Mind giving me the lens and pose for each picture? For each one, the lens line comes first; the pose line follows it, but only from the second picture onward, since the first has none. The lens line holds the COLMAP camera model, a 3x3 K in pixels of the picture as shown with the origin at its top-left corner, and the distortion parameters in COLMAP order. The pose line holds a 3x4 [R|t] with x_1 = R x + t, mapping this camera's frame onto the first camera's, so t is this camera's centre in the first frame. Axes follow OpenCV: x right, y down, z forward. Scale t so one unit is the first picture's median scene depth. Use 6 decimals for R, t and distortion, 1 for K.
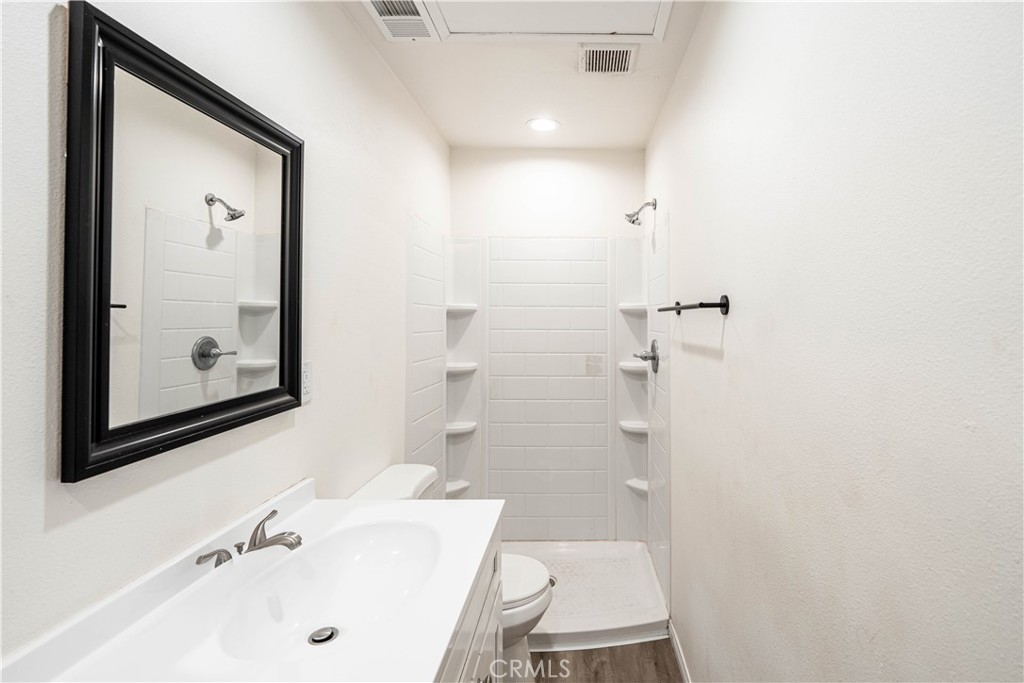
lens RADIAL K [[464.8, 0, 514.4], [0, 464.8, 333.2], [0, 0, 1]] dist [-0.006341, 0.000477]
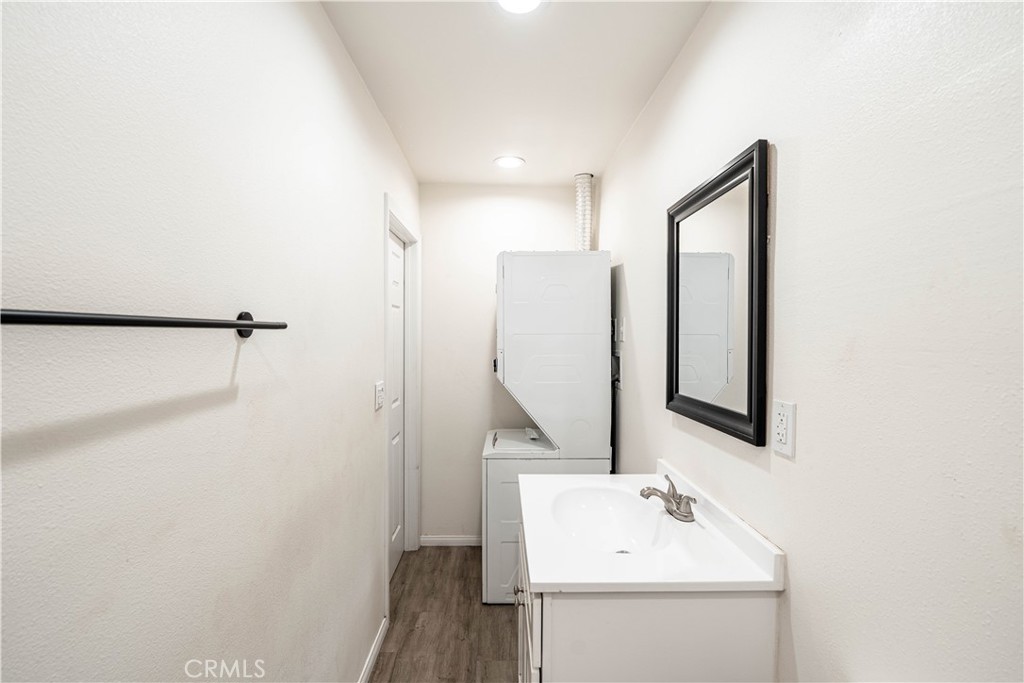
lens RADIAL K [[464.8, 0, 510.7], [0, 464.8, 338.8], [0, 0, 1]] dist [-0.006341, 0.000477]
pose [[-0.999029, -0.007527, -0.043406, 0.044245], [-0.008052, 0.999896, 0.011939, -0.051546], [0.043312, 0.012277, -0.998986, 1.788463]]
